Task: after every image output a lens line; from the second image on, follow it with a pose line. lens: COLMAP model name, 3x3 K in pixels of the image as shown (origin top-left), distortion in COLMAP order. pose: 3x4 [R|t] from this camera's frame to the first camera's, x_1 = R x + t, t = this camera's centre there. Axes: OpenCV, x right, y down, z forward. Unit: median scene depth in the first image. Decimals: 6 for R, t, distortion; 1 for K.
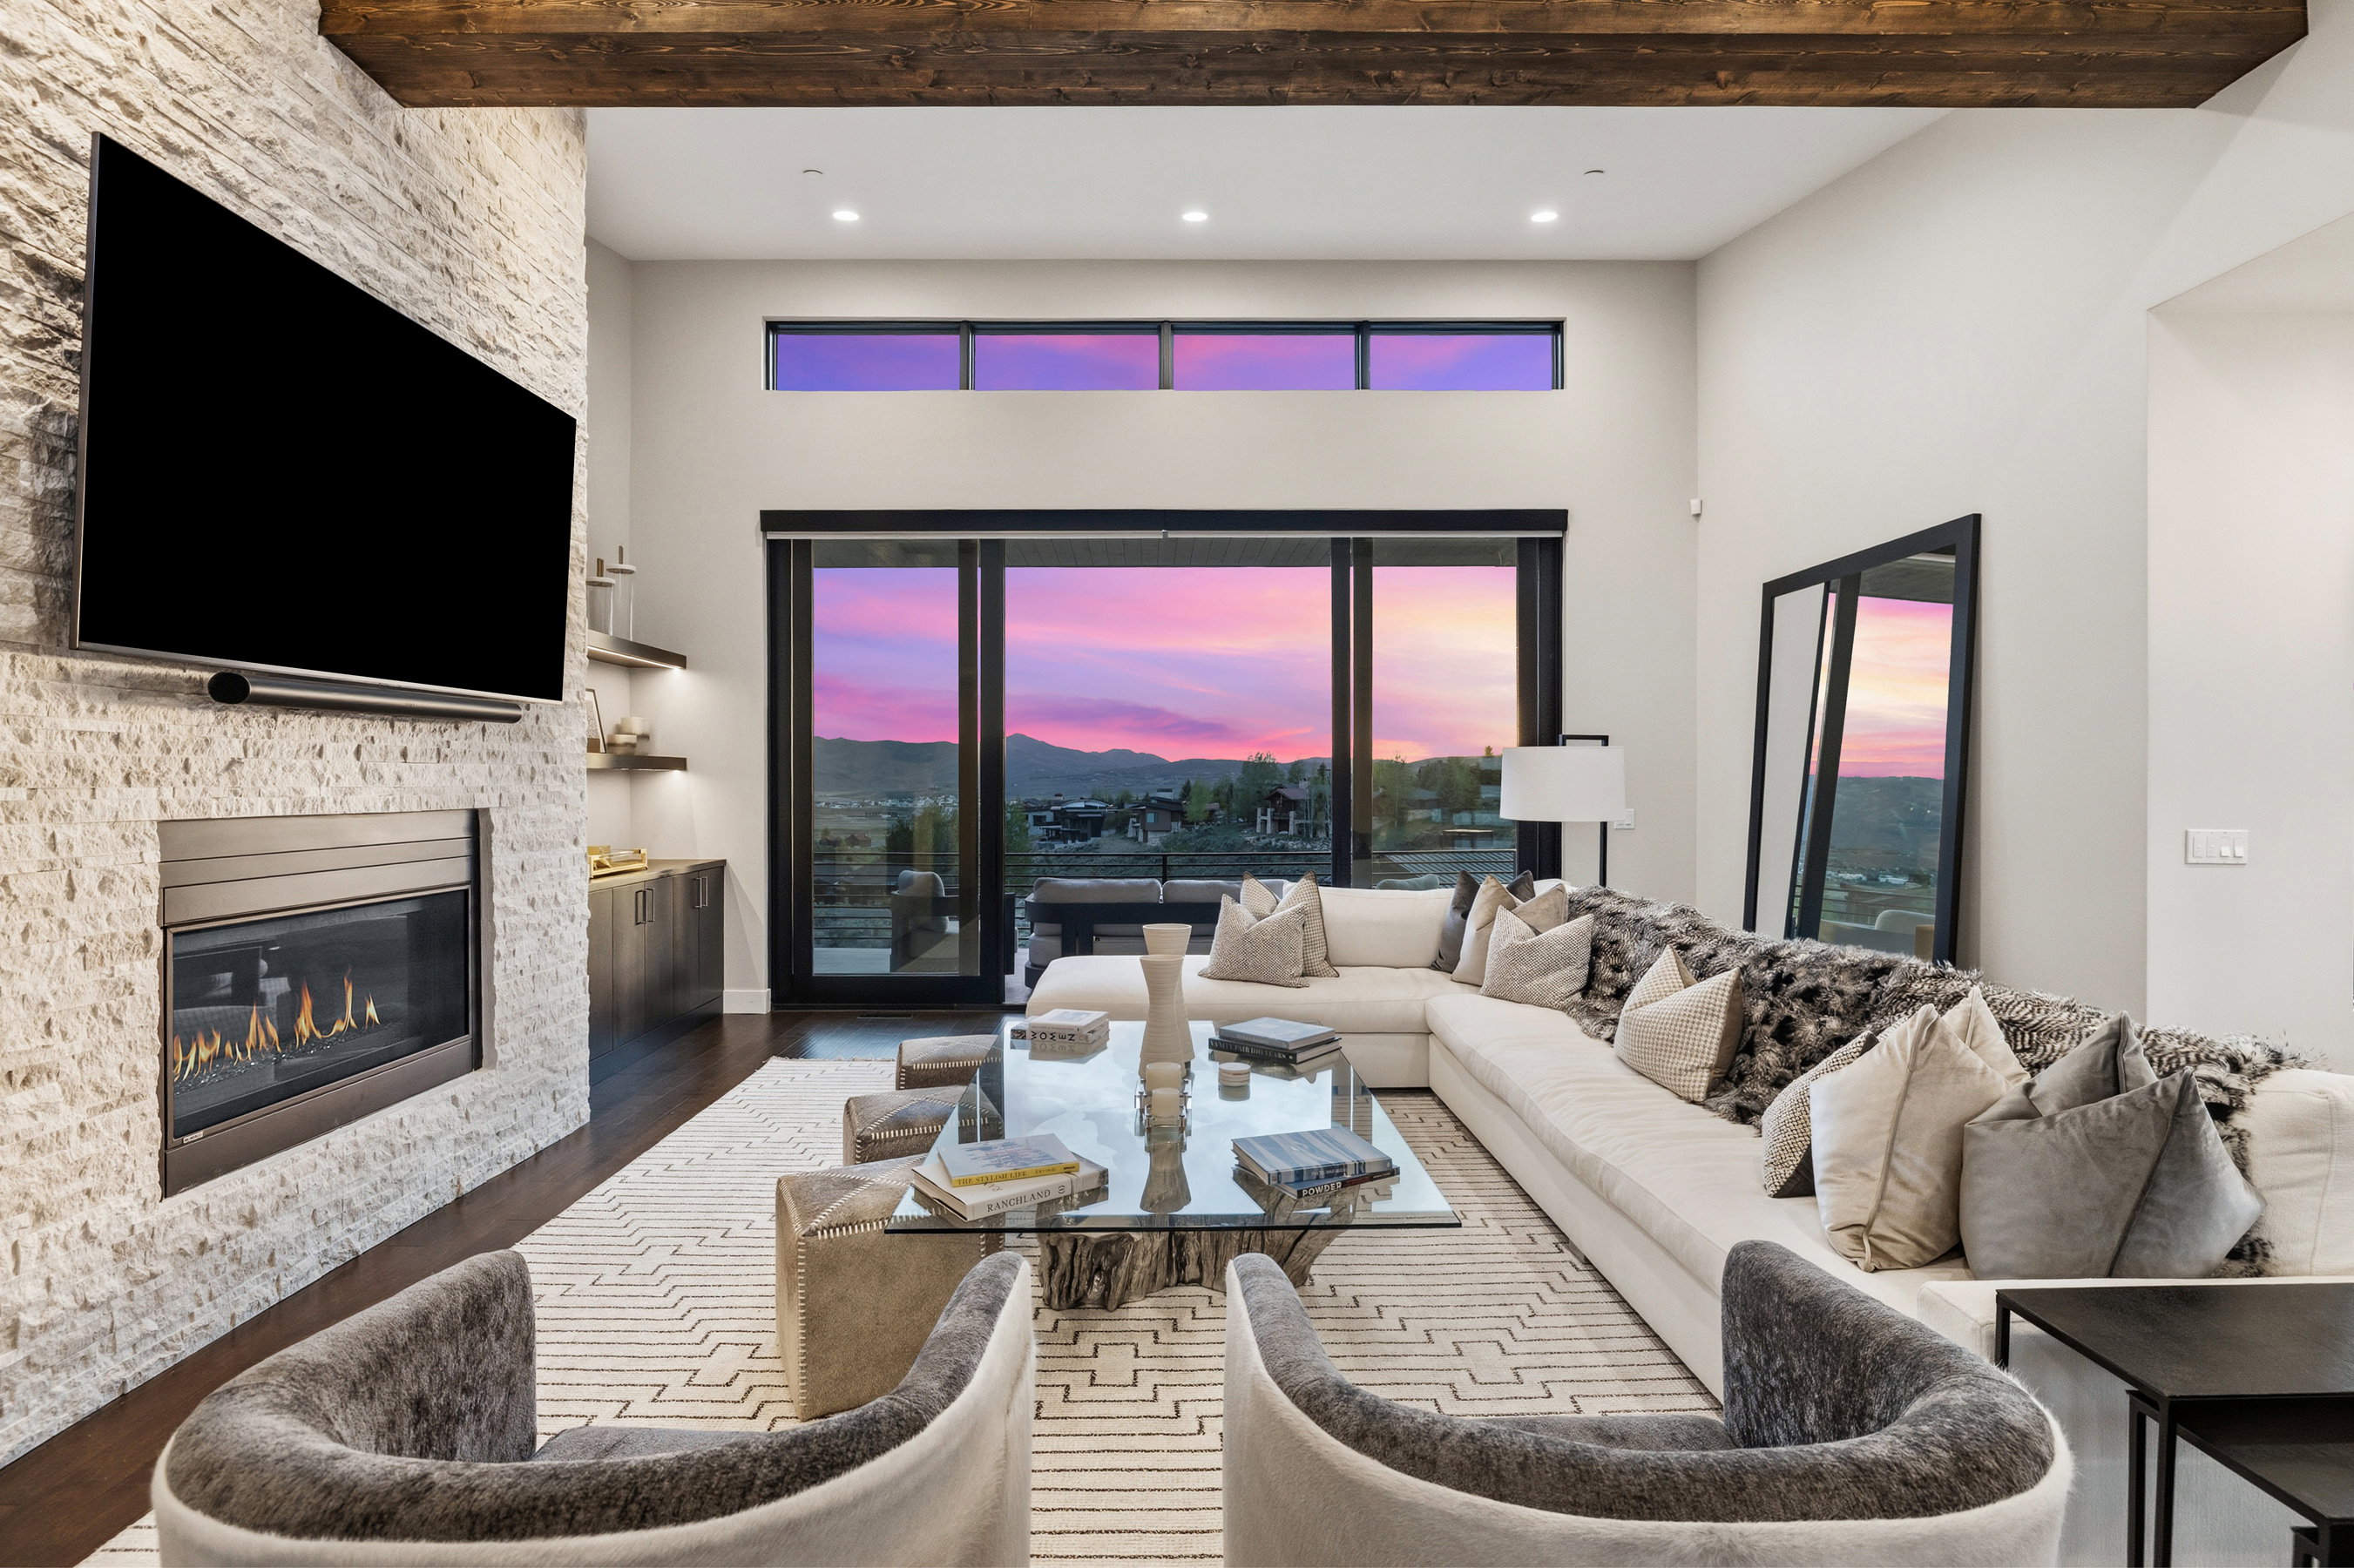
lens RADIAL K [[1133.3, 0, 1157.1], [0, 1133.3, 791.5], [0, 0, 1]] dist [-0.007507, 0.000496]
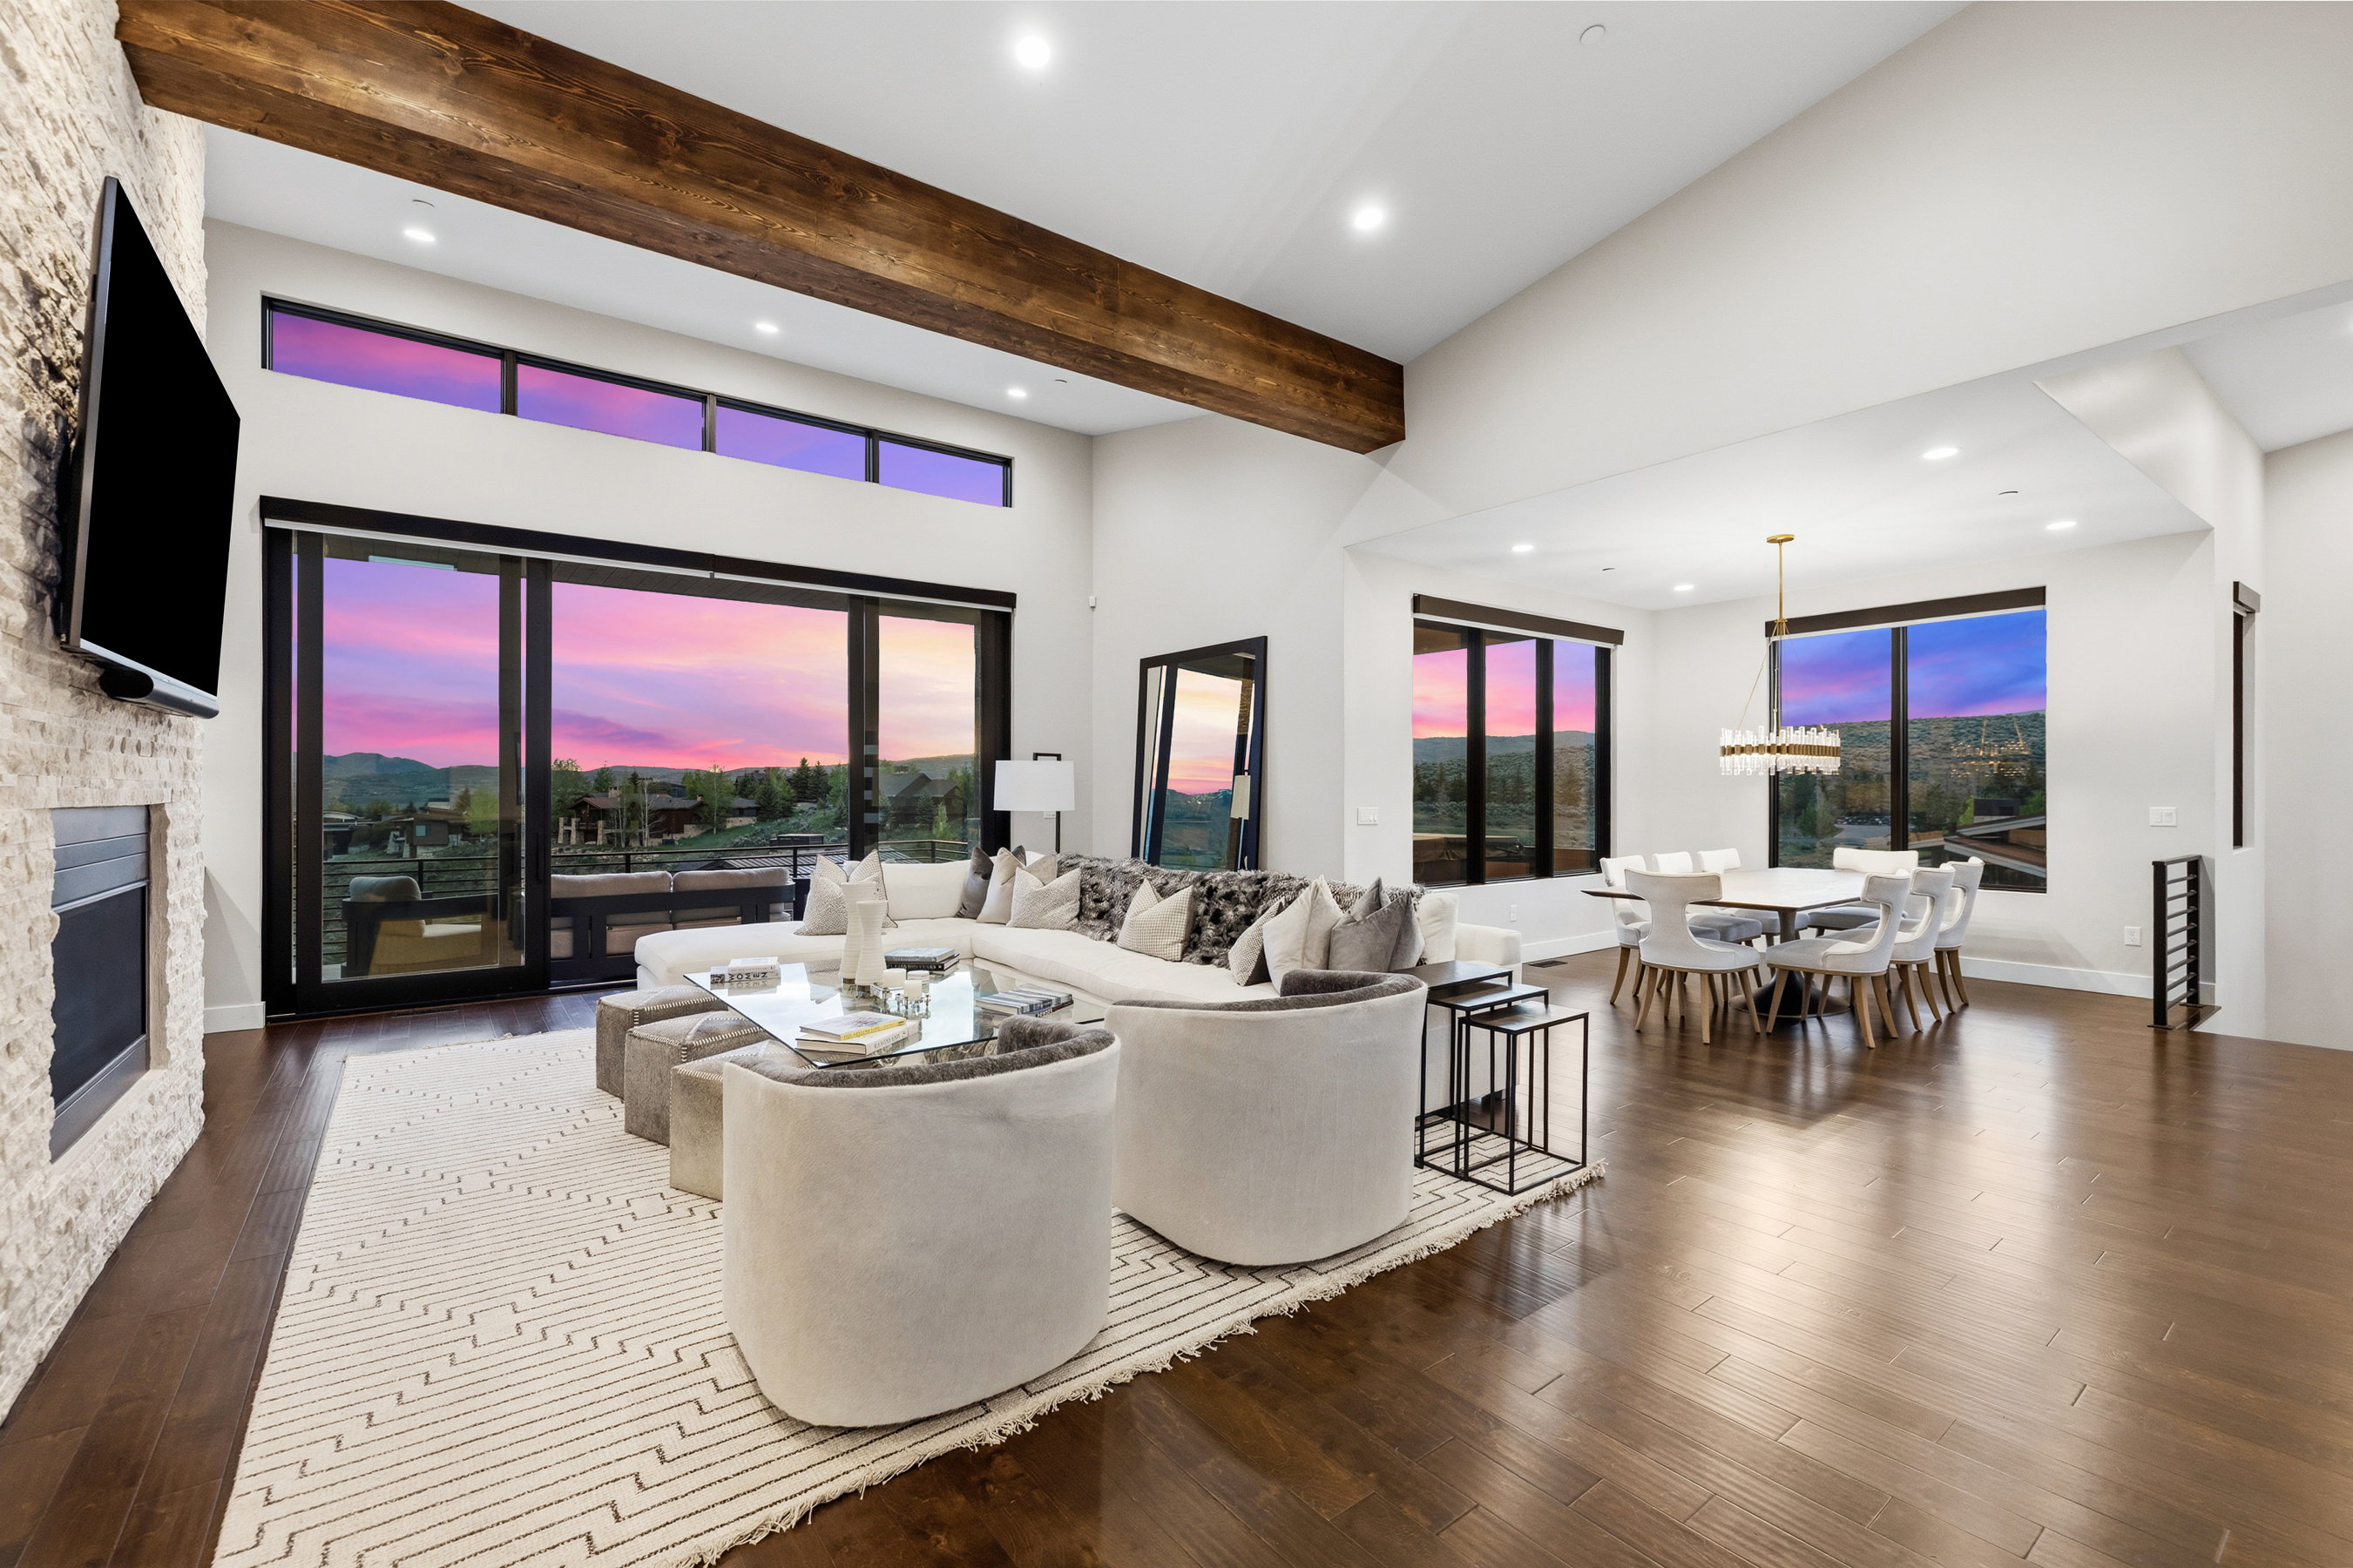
lens RADIAL K [[1007.0, 0, 1194.5], [0, 1007.0, 791.6], [0, 0, 1]] dist [-0.009760, 0.000497]
pose [[0.790110, -0.000093, 0.612965, -0.392847], [0.004938, 0.999968, -0.006214, 0.014082], [-0.612946, 0.007937, 0.790085, -0.226721]]
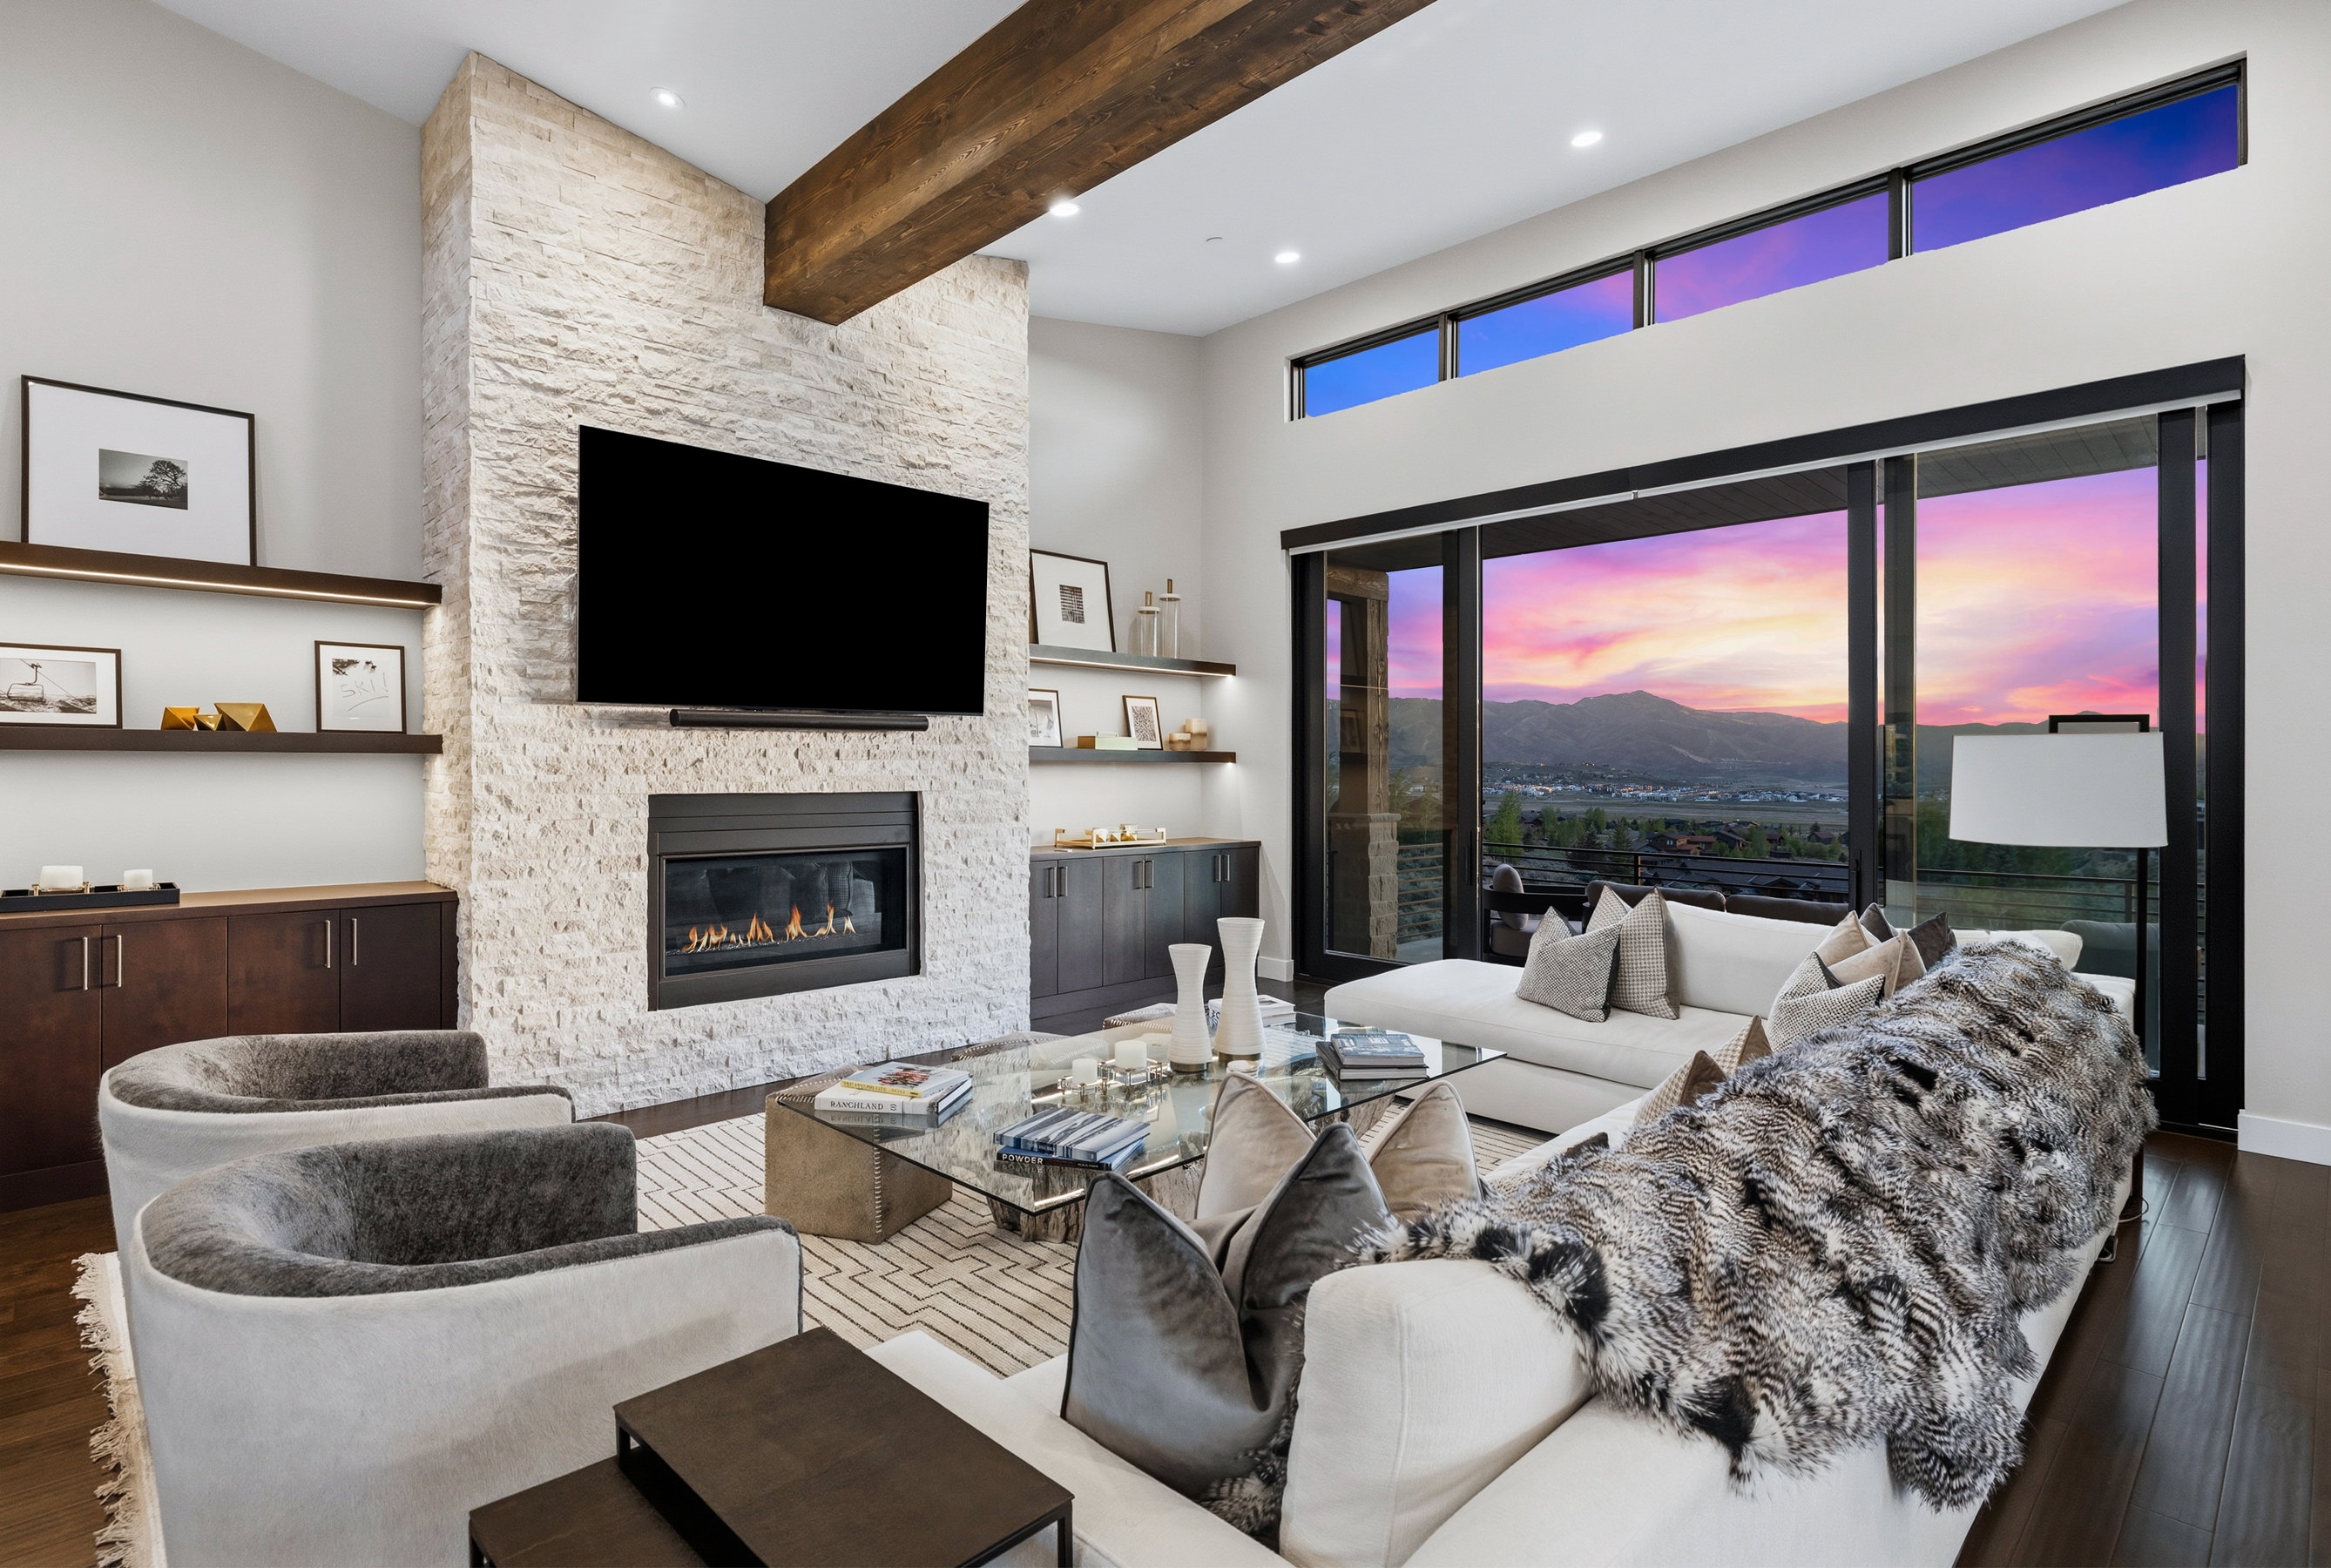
lens RADIAL K [[1169.0, 0, 1196.3], [0, 1169.0, 779.3], [0, 0, 1]] dist [-0.002632, -0.001617]
pose [[0.718635, 0.009510, -0.695322, 0.641456], [-0.010571, 0.999940, 0.002750, -0.007586], [0.695307, 0.005374, 0.718693, 0.177571]]
